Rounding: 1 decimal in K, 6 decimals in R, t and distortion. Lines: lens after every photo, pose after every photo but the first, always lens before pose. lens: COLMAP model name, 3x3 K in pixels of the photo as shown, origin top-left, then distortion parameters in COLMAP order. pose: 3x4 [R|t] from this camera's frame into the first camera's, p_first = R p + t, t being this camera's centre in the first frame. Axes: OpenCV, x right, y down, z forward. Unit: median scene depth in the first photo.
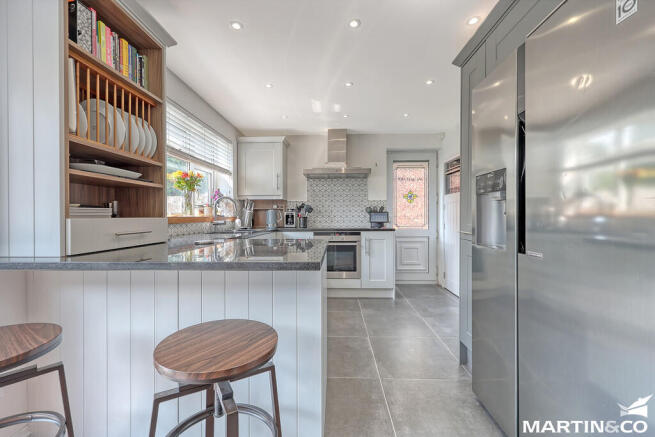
lens RADIAL K [[268.5, 0, 326.9], [0, 268.5, 216.8], [0, 0, 1]] dist [0.000573, -0.000170]
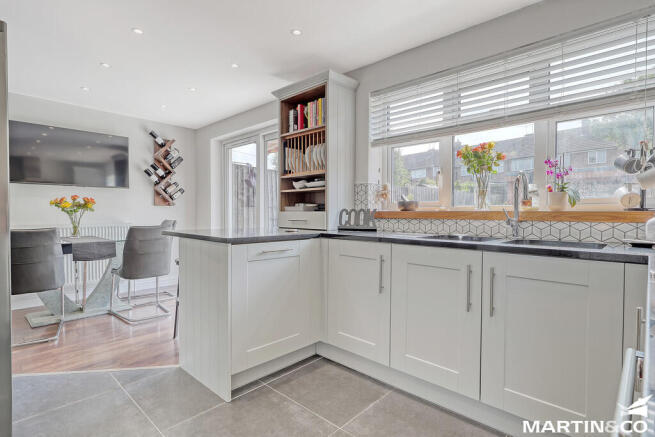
lens RADIAL K [[335.1, 0, 327.5], [0, 335.1, 218.5], [0, 0, 1]] dist [-0.006941, -0.000152]
pose [[-0.666940, 0.010835, -0.745033, 0.571489], [-0.006708, 0.999766, 0.020543, 0.004867], [0.745081, 0.018699, -0.666711, 1.962045]]
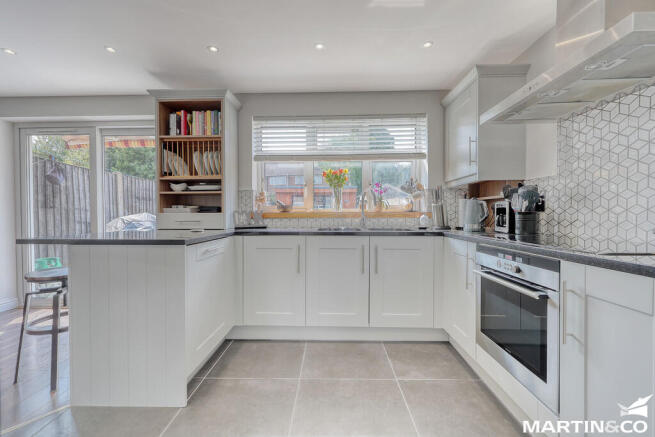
lens RADIAL K [[268.5, 0, 326.9], [0, 268.5, 216.8], [0, 0, 1]] dist [0.000573, -0.000170]
pose [[0.008580, 0.007766, -0.999933, 0.830701], [-0.001106, 0.999969, 0.007757, 0.013960], [0.999963, 0.001039, 0.008589, 1.465520]]
